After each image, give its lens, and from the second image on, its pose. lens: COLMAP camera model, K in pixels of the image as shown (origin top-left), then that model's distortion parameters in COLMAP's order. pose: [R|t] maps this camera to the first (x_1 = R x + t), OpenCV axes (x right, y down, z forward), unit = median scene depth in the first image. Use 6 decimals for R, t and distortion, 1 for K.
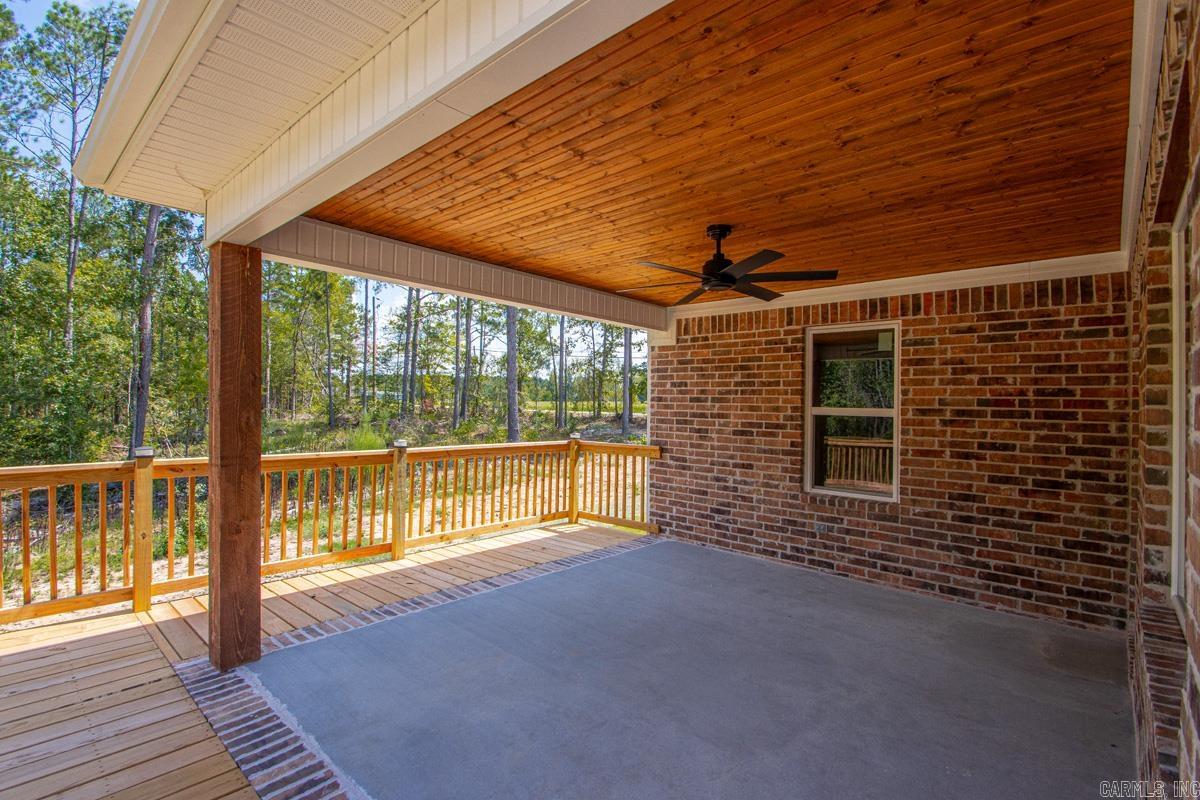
lens RADIAL K [[554.1, 0, 581.2], [0, 554.1, 407.1], [0, 0, 1]] dist [0.002236, -0.011679]
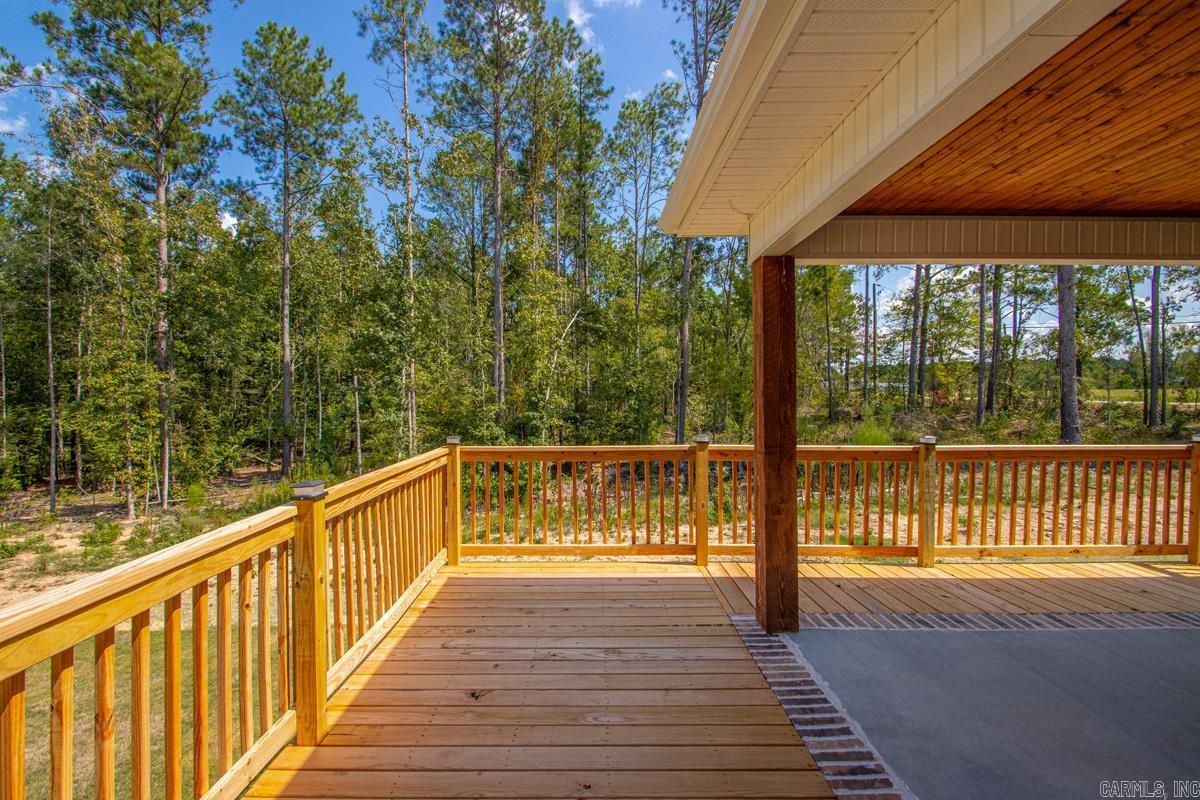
lens RADIAL K [[554.1, 0, 588.1], [0, 554.1, 408.8], [0, 0, 1]] dist [0.002236, -0.011679]
pose [[0.672005, -0.000370, -0.740547, -0.026074], [0.011627, 0.999882, 0.010051, -0.000440], [0.740456, -0.015364, 0.671930, -0.018156]]
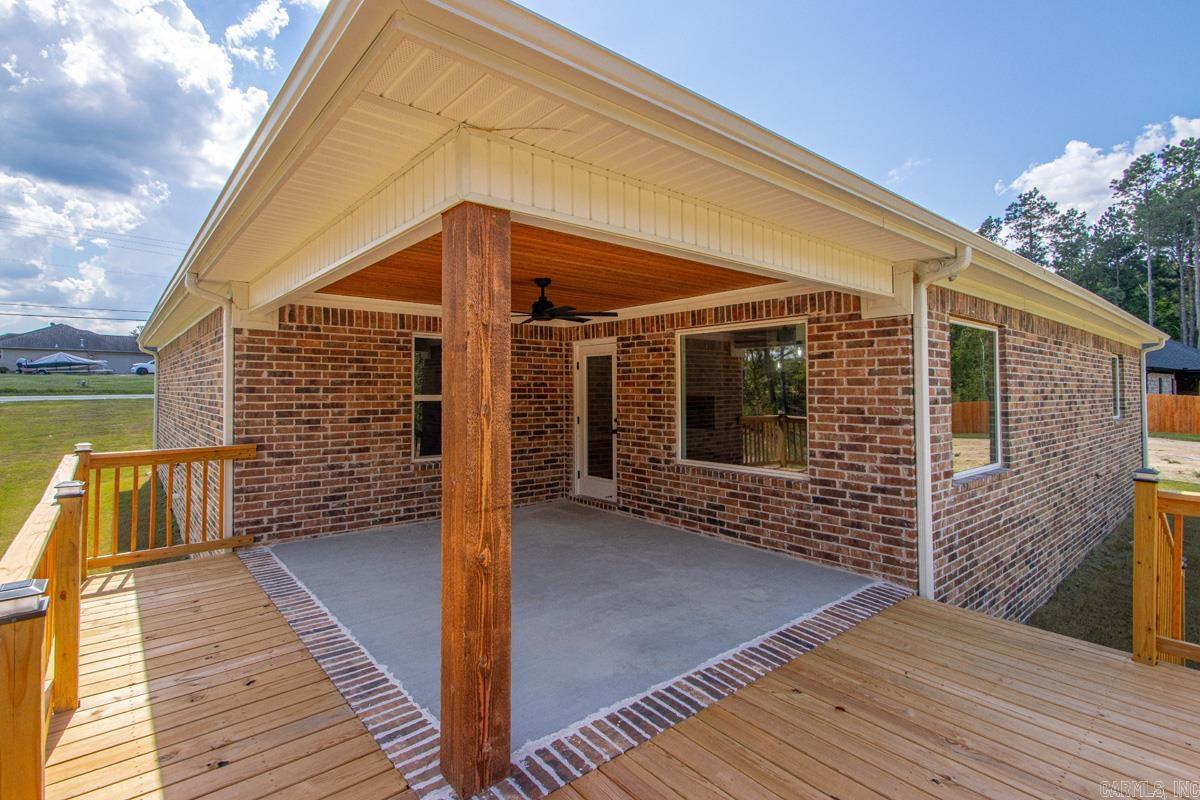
lens RADIAL K [[554.1, 0, 576.2], [0, 554.1, 369.7], [0, 0, 1]] dist [0.002236, -0.011679]
pose [[0.156056, 0.012016, 0.987675, -0.692771], [0.003032, 0.999915, -0.012644, -0.036303], [-0.987743, 0.004968, 0.156007, 0.388723]]
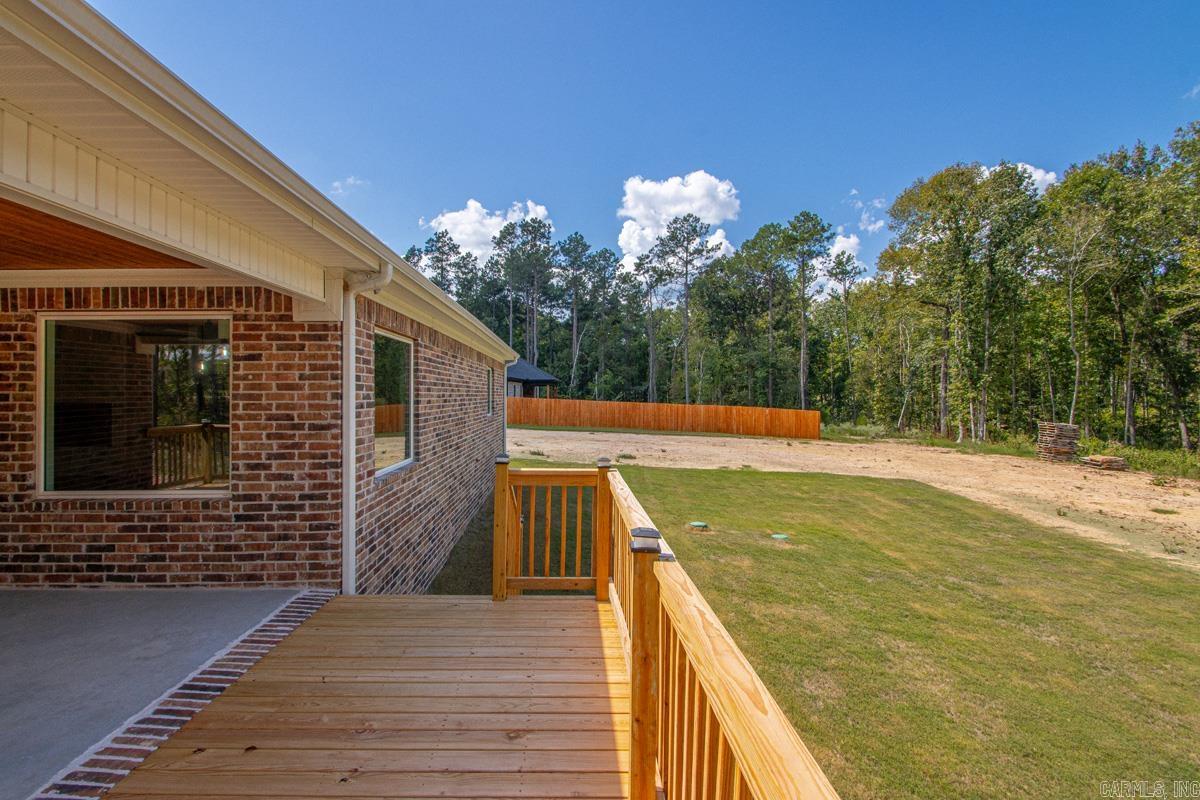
lens RADIAL K [[554.1, 0, 577.7], [0, 554.1, 385.6], [0, 0, 1]] dist [0.002236, -0.011679]
pose [[-0.695860, -0.011988, 0.718077, -0.663677], [-0.014099, 0.999896, 0.003030, -0.036959], [-0.718039, -0.008016, -0.695957, 0.356221]]
